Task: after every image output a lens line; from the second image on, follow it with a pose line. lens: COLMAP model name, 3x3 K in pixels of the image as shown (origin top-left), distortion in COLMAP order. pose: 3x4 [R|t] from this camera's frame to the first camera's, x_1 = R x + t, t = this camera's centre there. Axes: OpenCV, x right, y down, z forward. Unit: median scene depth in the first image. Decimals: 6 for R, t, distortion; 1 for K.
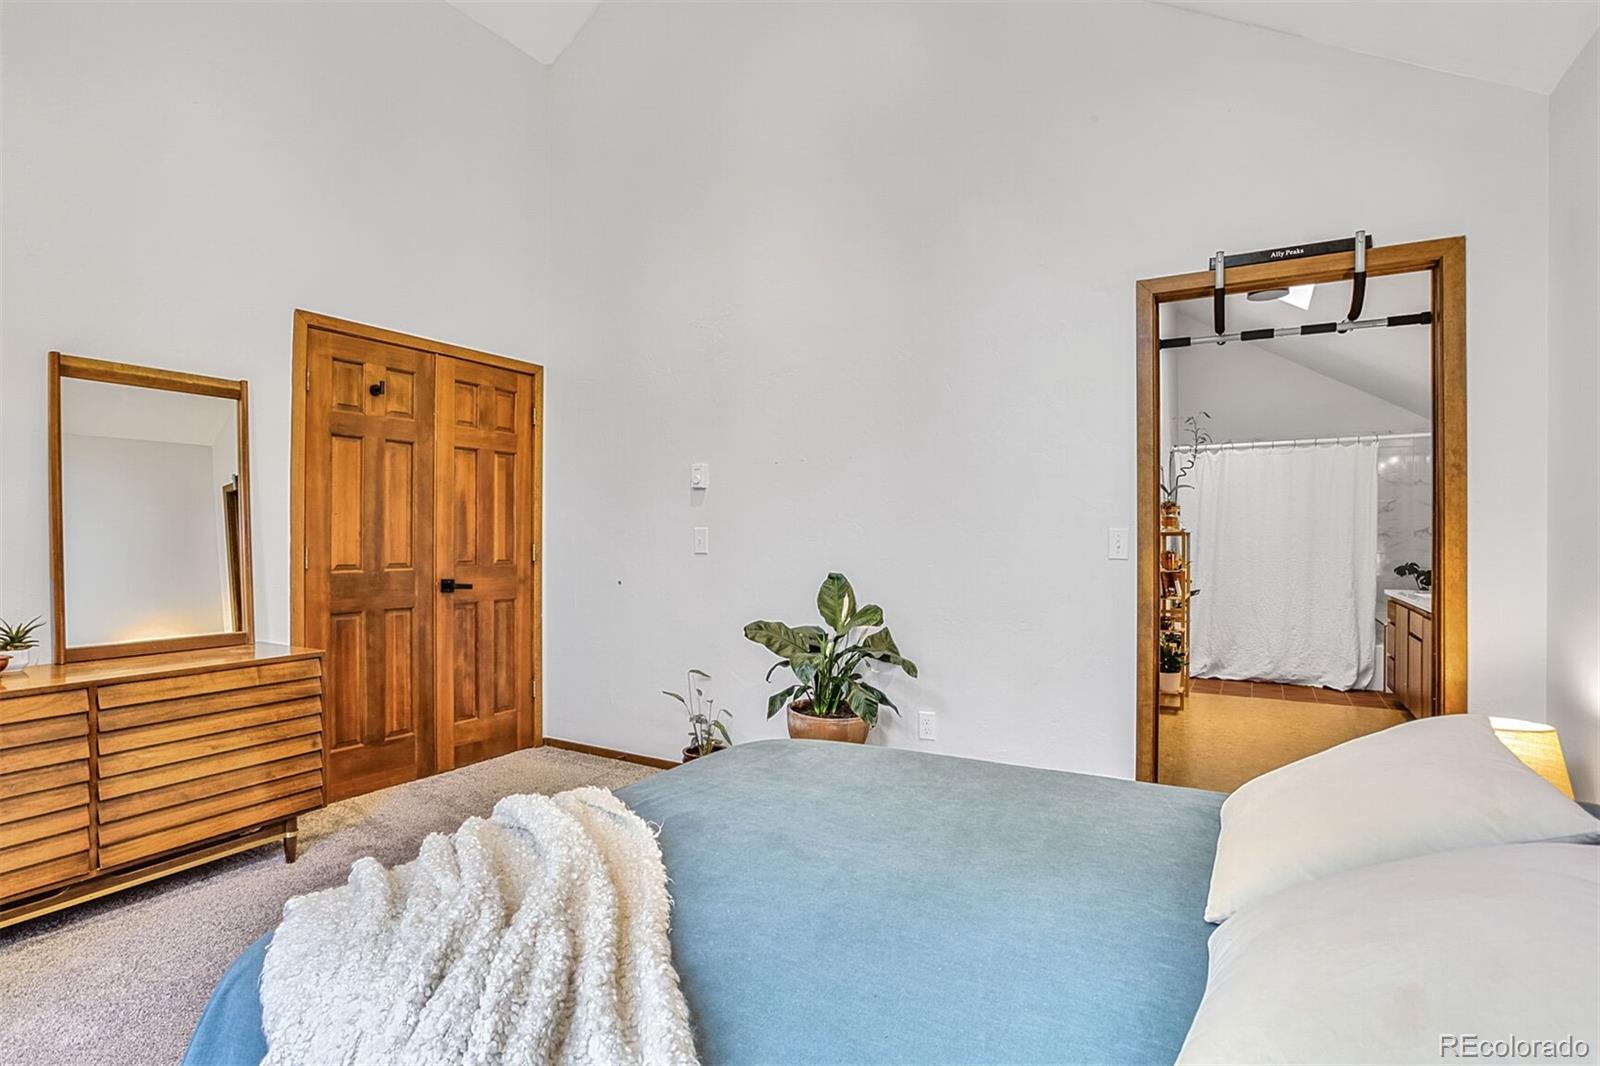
lens RADIAL K [[782.6, 0, 801.9], [0, 782.6, 536.8], [0, 0, 1]] dist [-0.002518, -0.000086]
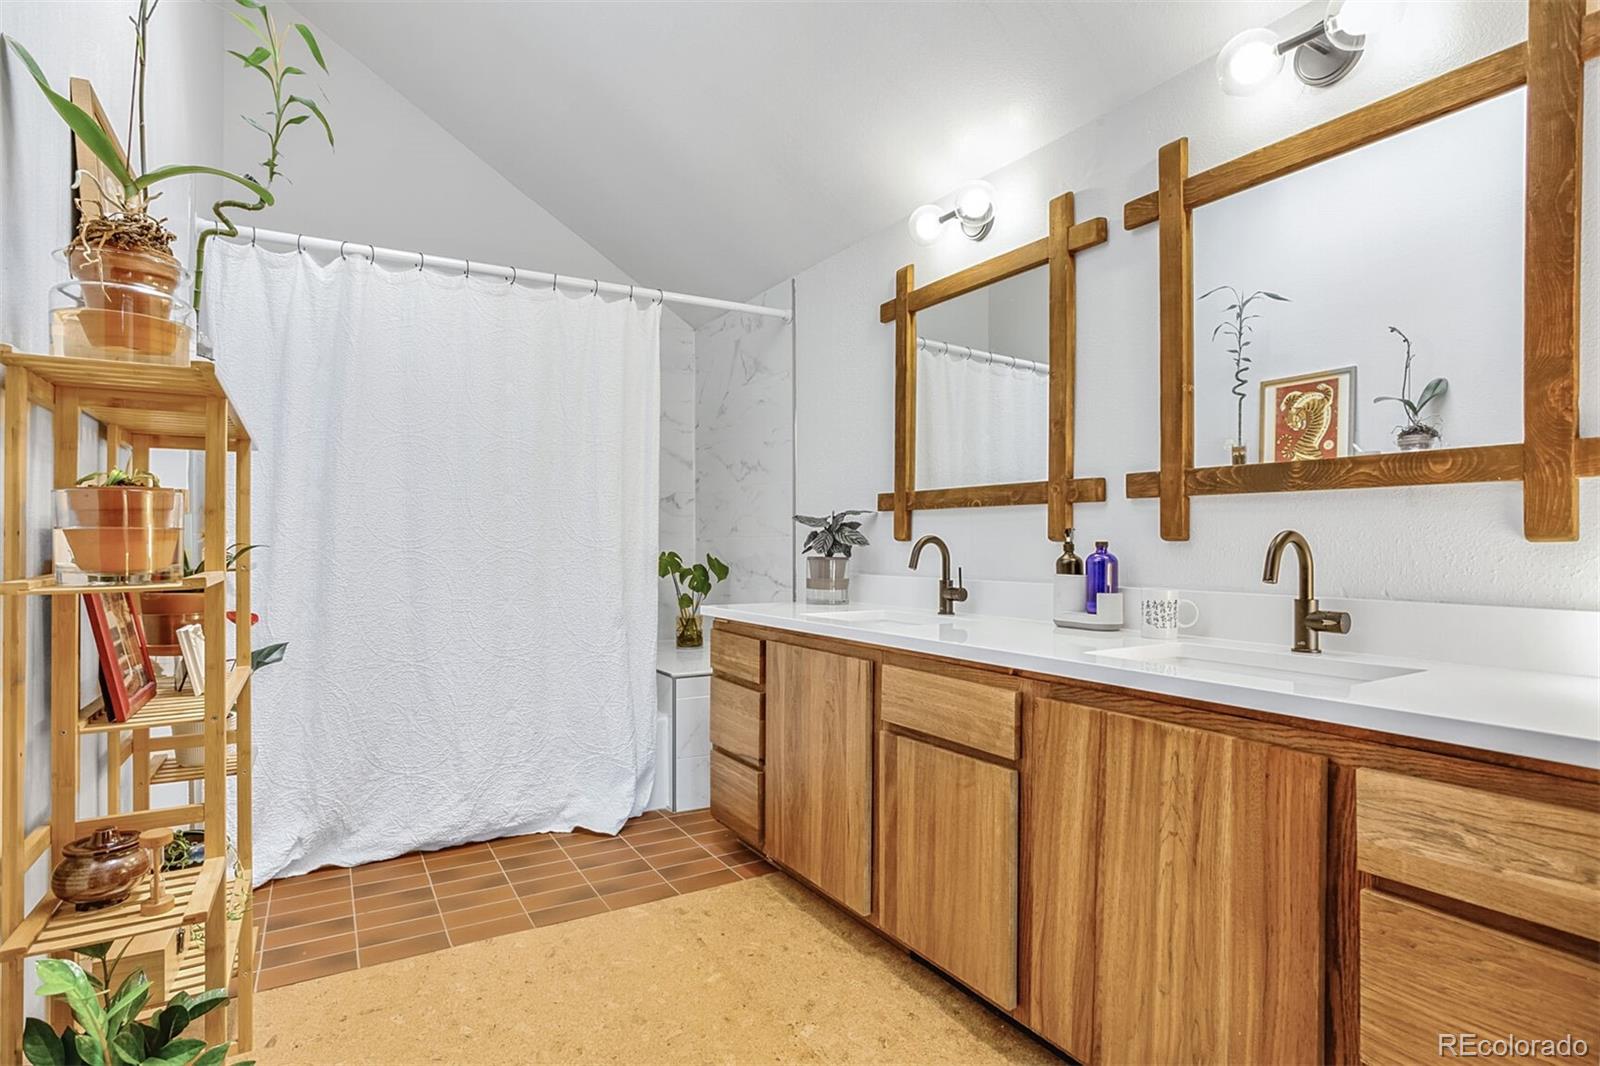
lens RADIAL K [[816.3, 0, 801.5], [0, 816.3, 544.9], [0, 0, 1]] dist [-0.027718, -0.000286]
pose [[0.493502, -0.002305, 0.869742, 0.332802], [0.002093, 0.999997, 0.001462, 0.029495], [-0.869742, 0.001099, 0.493505, 0.665509]]
